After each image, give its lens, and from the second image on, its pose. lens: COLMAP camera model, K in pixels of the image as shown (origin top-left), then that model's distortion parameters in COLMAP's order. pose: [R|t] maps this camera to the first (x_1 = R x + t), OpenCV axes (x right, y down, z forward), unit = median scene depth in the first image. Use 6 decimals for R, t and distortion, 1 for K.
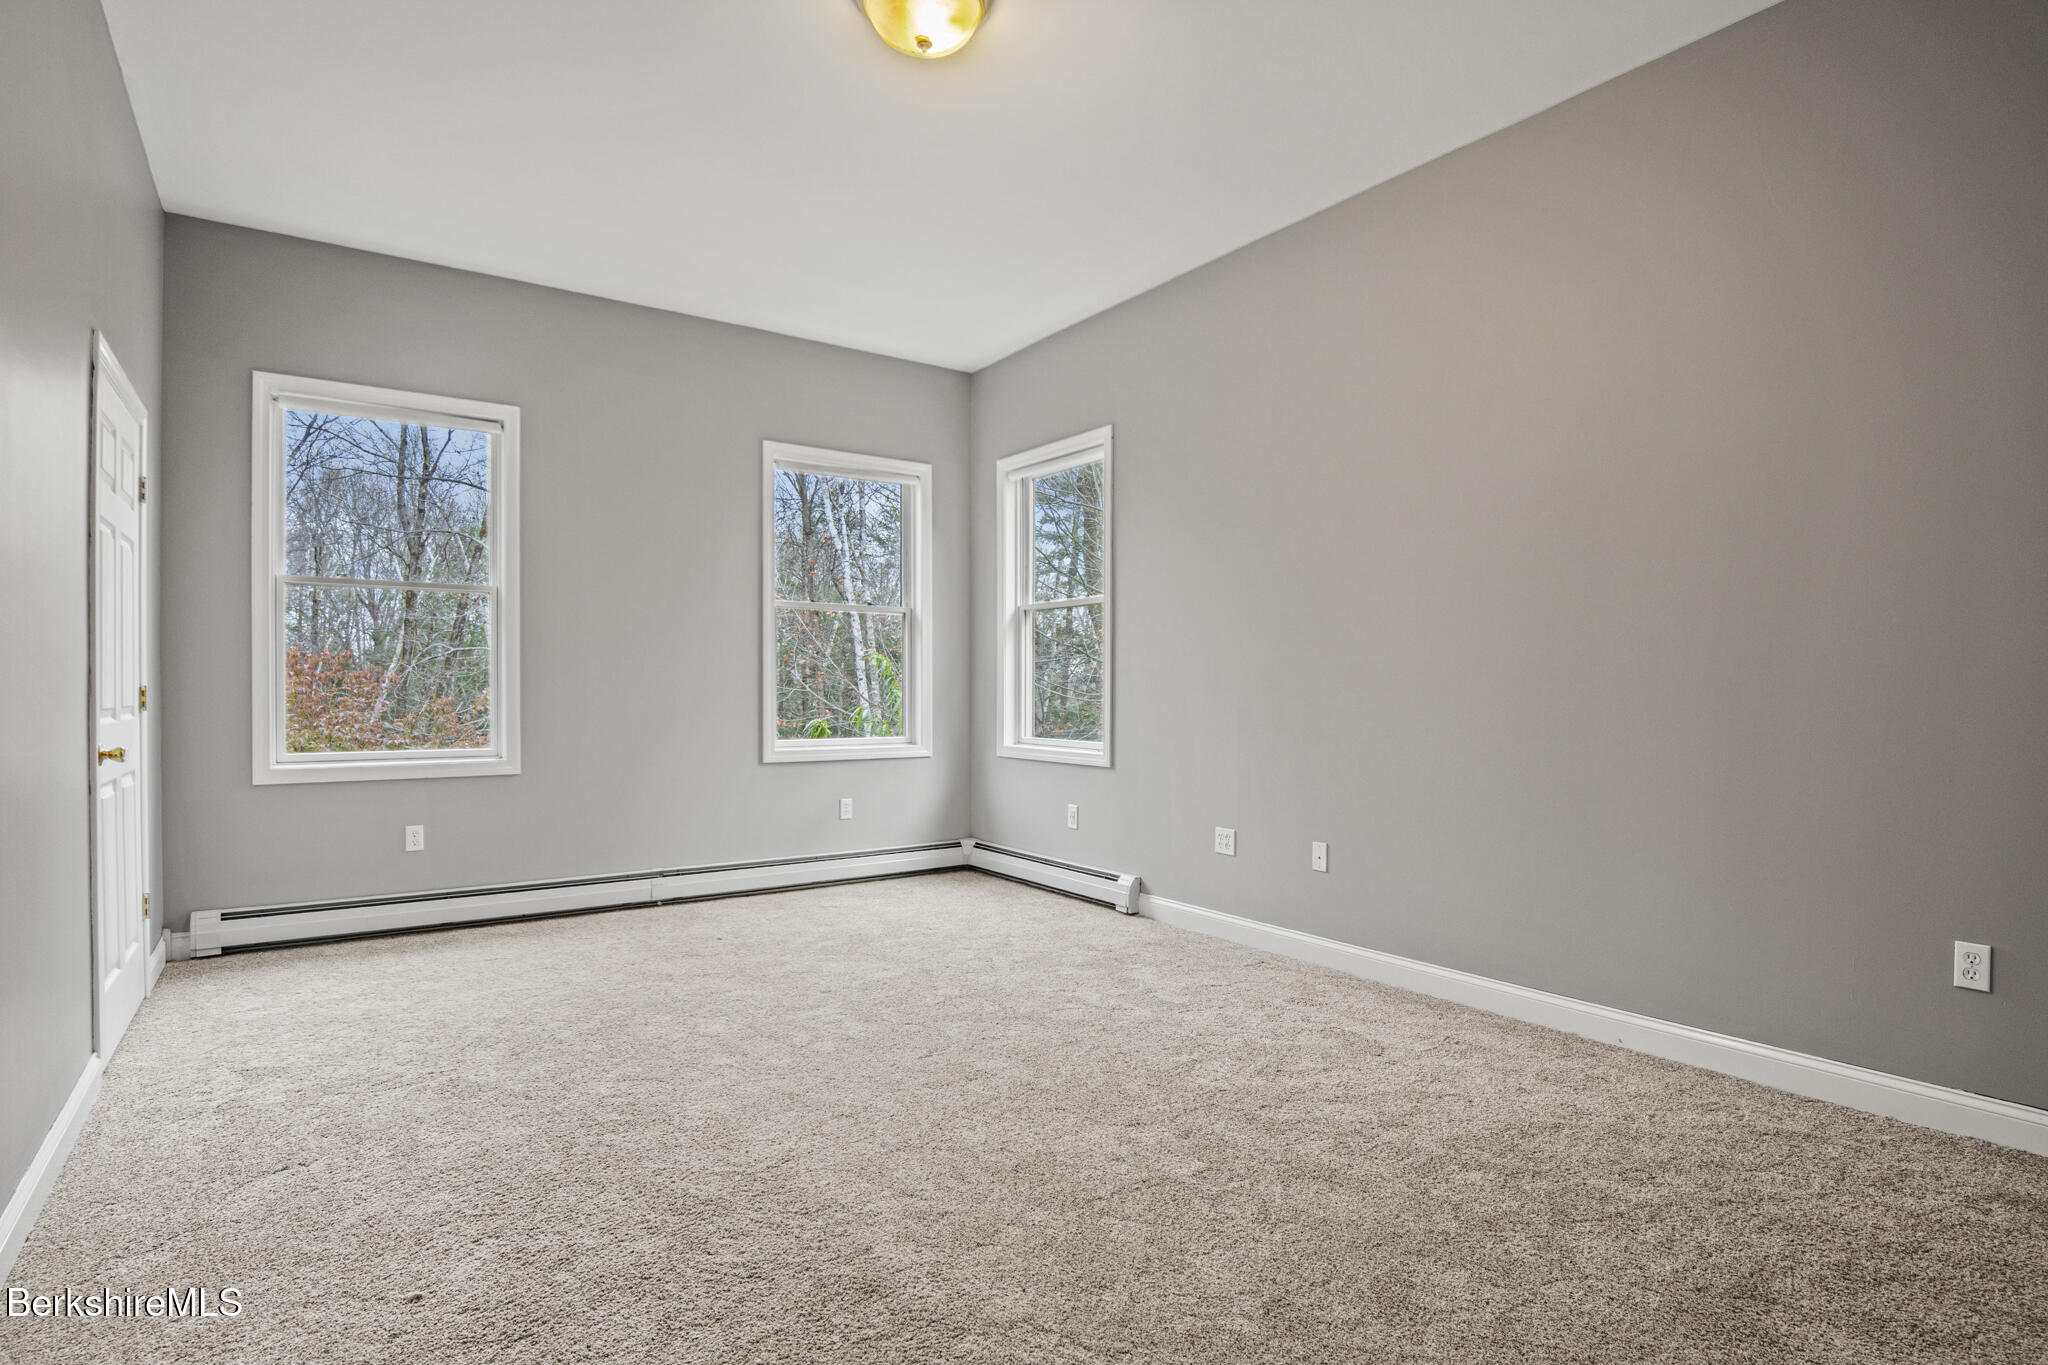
lens RADIAL K [[1031.9, 0, 1029.0], [0, 1031.9, 687.3], [0, 0, 1]] dist [-0.017273, -0.004898]
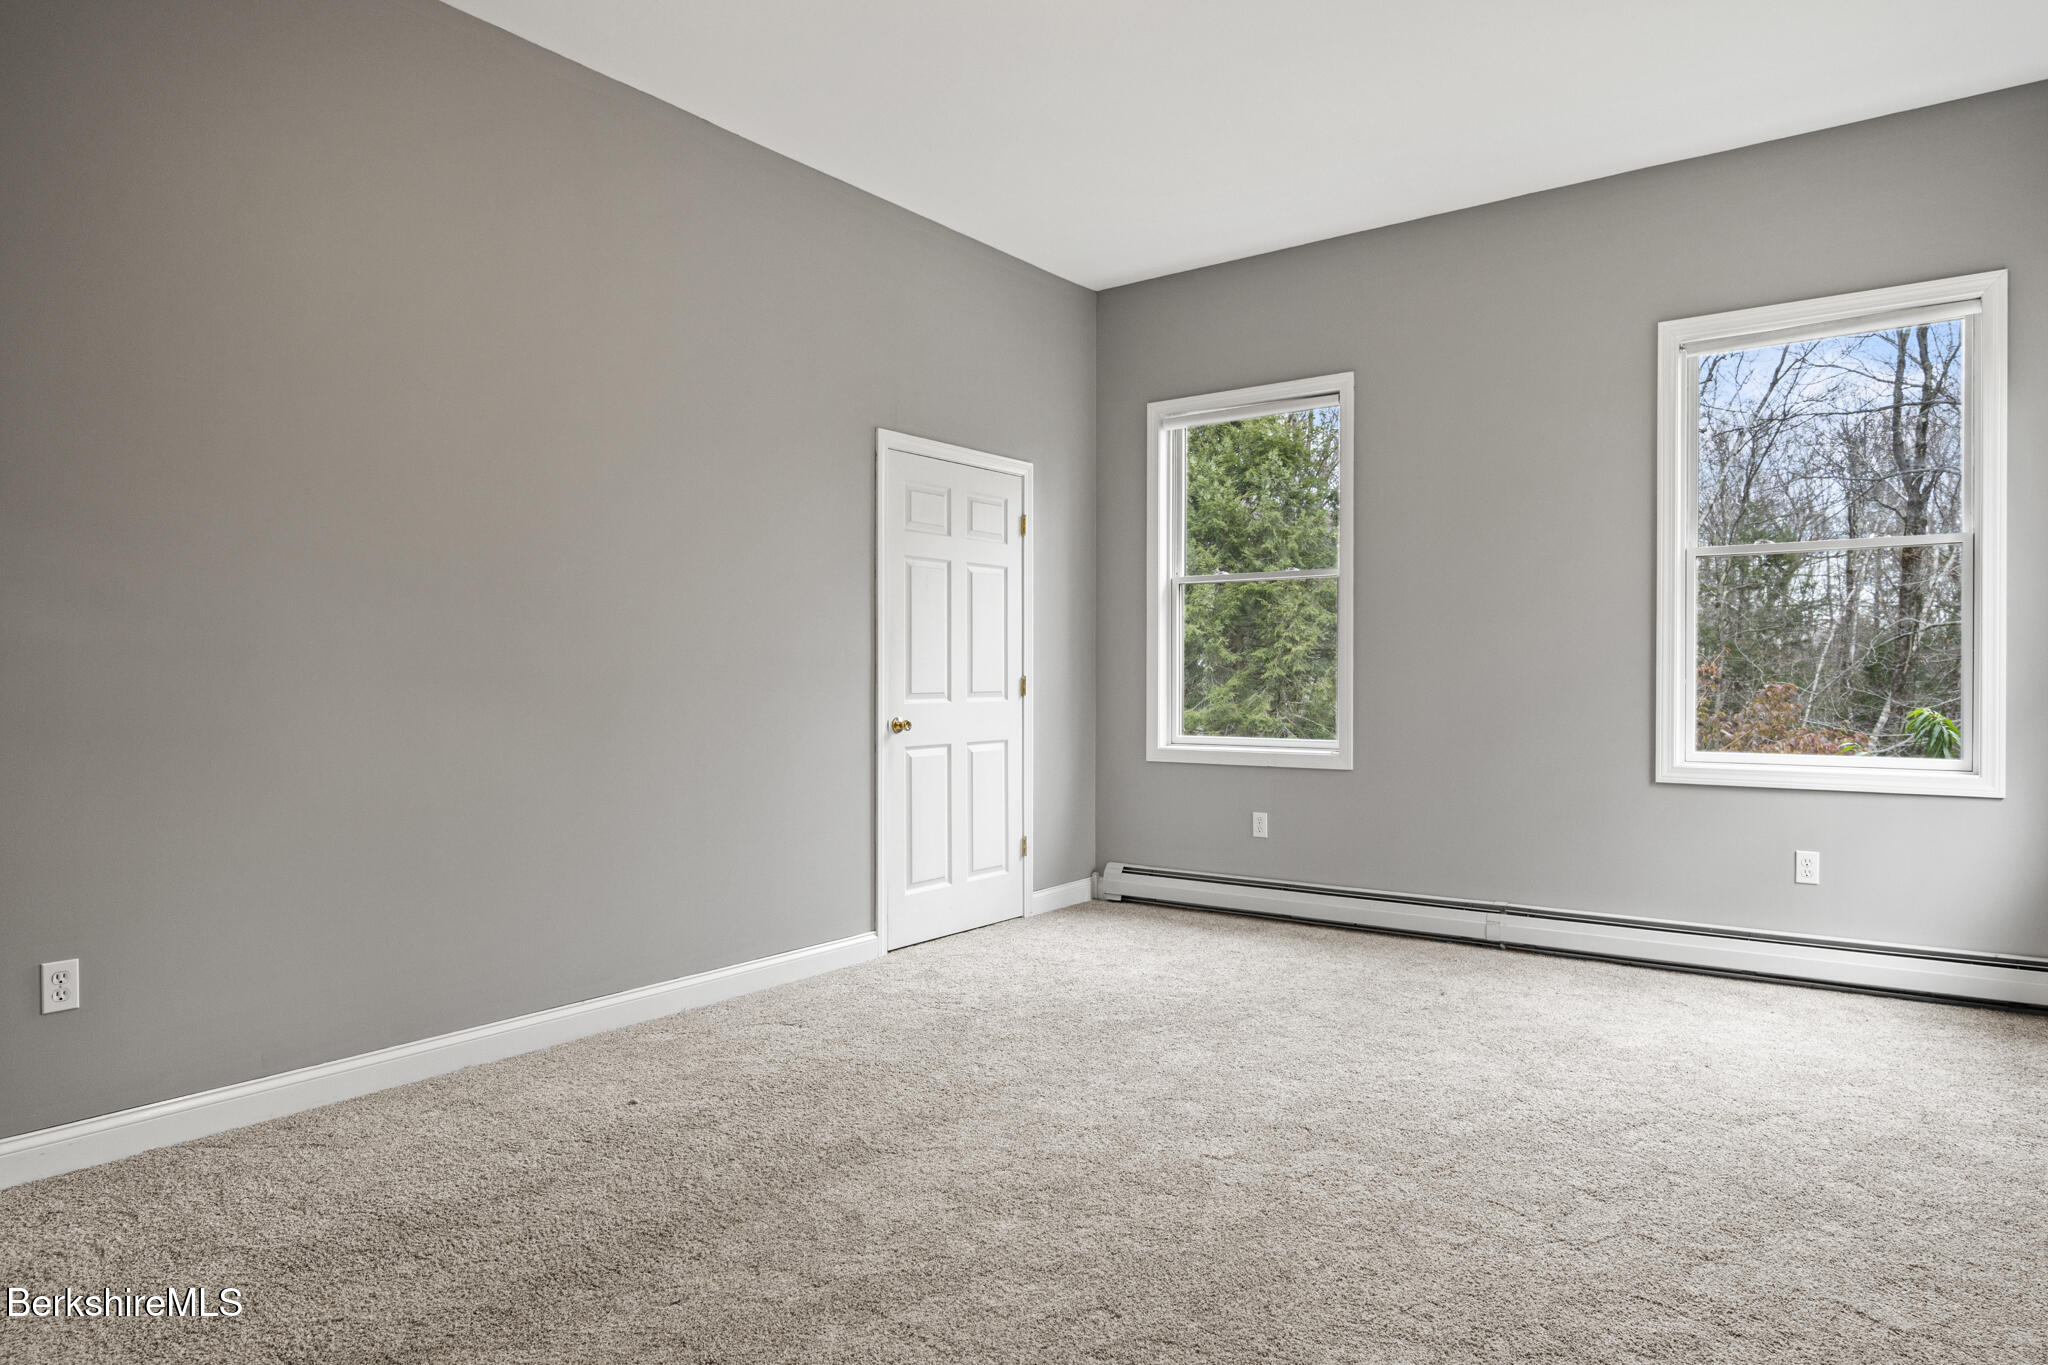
lens RADIAL K [[1239.8, 0, 1023.4], [0, 1239.8, 686.4], [0, 0, 1]] dist [0.000271, -0.000635]
pose [[0.312291, 0.004775, -0.949974, 0.534862], [0.004033, 0.999972, 0.006352, 0.001071], [0.949978, -0.005815, 0.312263, 0.424834]]
